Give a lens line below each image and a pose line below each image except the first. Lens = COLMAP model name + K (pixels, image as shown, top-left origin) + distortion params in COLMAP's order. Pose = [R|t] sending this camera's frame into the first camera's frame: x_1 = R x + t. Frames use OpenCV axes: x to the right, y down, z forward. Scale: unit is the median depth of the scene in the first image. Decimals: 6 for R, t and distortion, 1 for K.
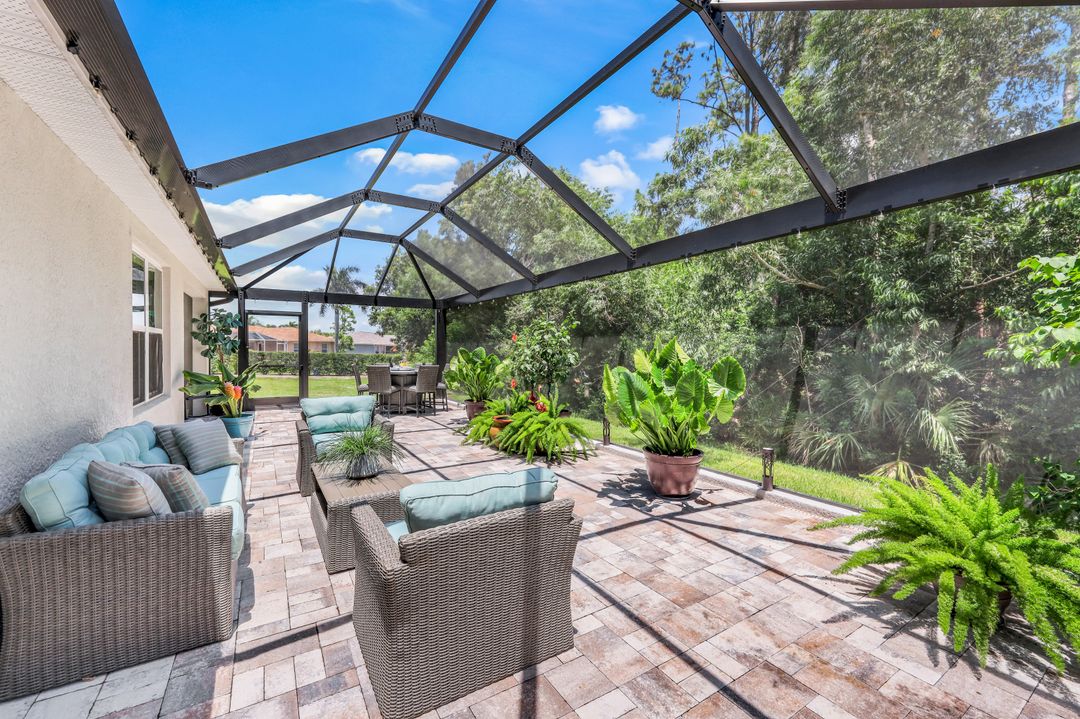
lens RADIAL K [[436.1, 0, 533.5], [0, 436.1, 353.8], [0, 0, 1]] dist [0.000212, -0.000054]
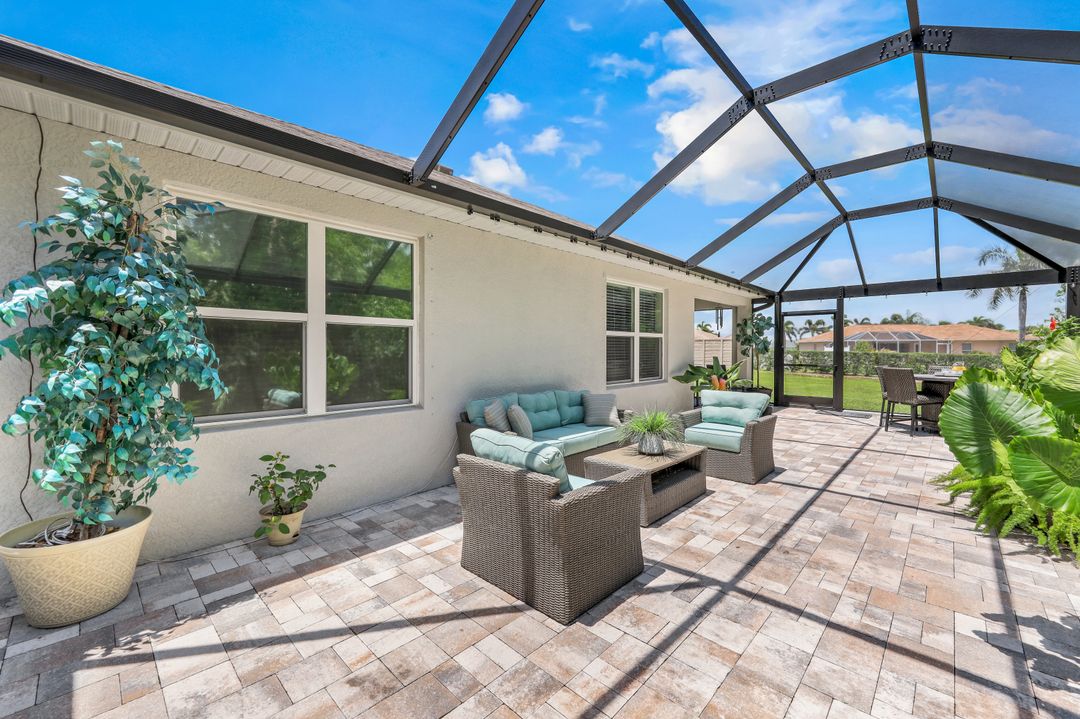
lens RADIAL K [[436.1, 0, 534.7], [0, 436.1, 352.3], [0, 0, 1]] dist [0.000212, -0.000054]
pose [[0.245790, 0.001352, -0.969322, 0.491713], [-0.010039, 0.999949, -0.001151, 0.010774], [0.969271, 0.010014, 0.245791, 0.304164]]
